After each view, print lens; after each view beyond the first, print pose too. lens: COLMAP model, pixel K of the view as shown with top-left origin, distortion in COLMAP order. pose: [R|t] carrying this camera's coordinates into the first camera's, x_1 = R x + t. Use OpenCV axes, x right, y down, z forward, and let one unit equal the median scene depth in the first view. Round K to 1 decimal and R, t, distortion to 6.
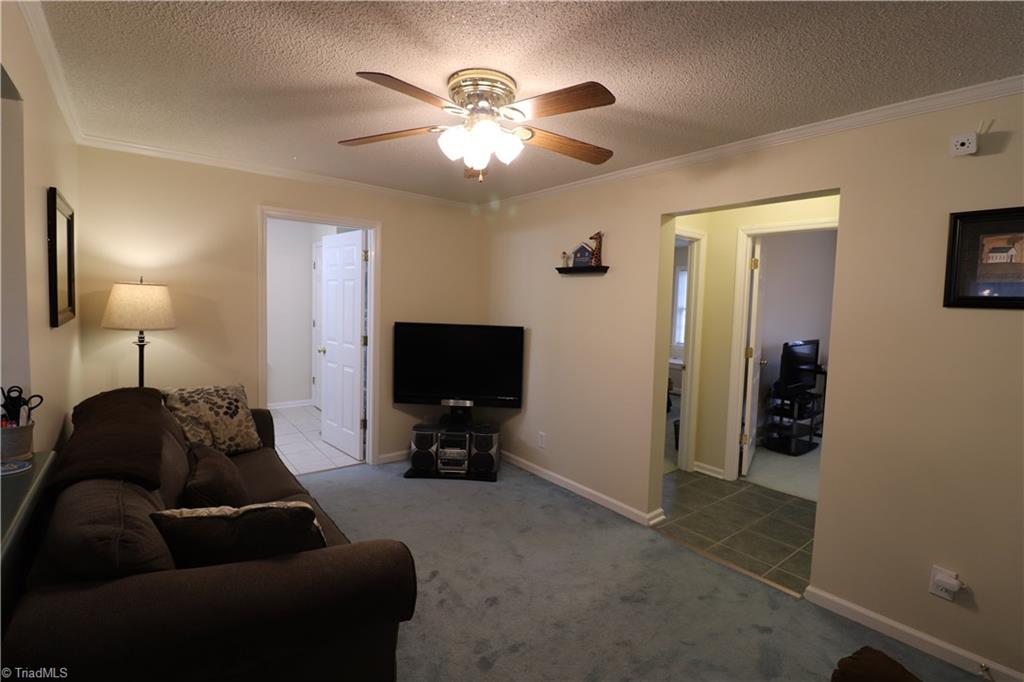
lens RADIAL K [[476.4, 0, 513.4], [0, 476.4, 334.6], [0, 0, 1]] dist [-0.010912, -0.001926]
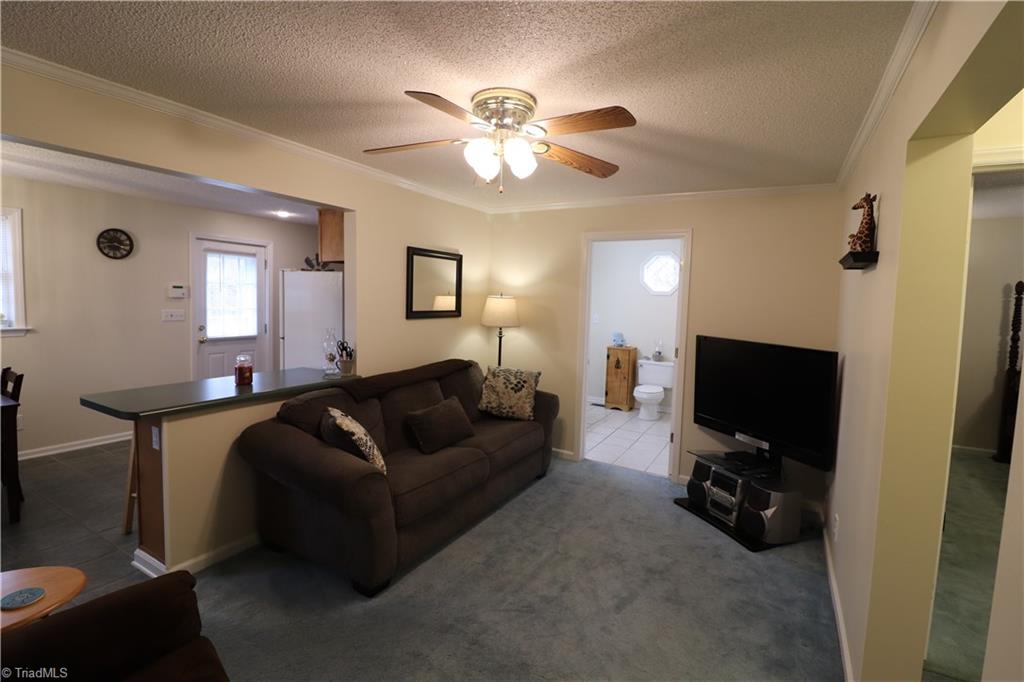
lens RADIAL K [[476.4, 0, 510.1], [0, 476.4, 336.6], [0, 0, 1]] dist [-0.010912, -0.001926]
pose [[0.371663, 0.052652, -0.926873, 0.615060], [-0.093710, 0.995419, 0.018969, -0.010061], [0.923626, 0.079807, 0.374894, 0.418694]]
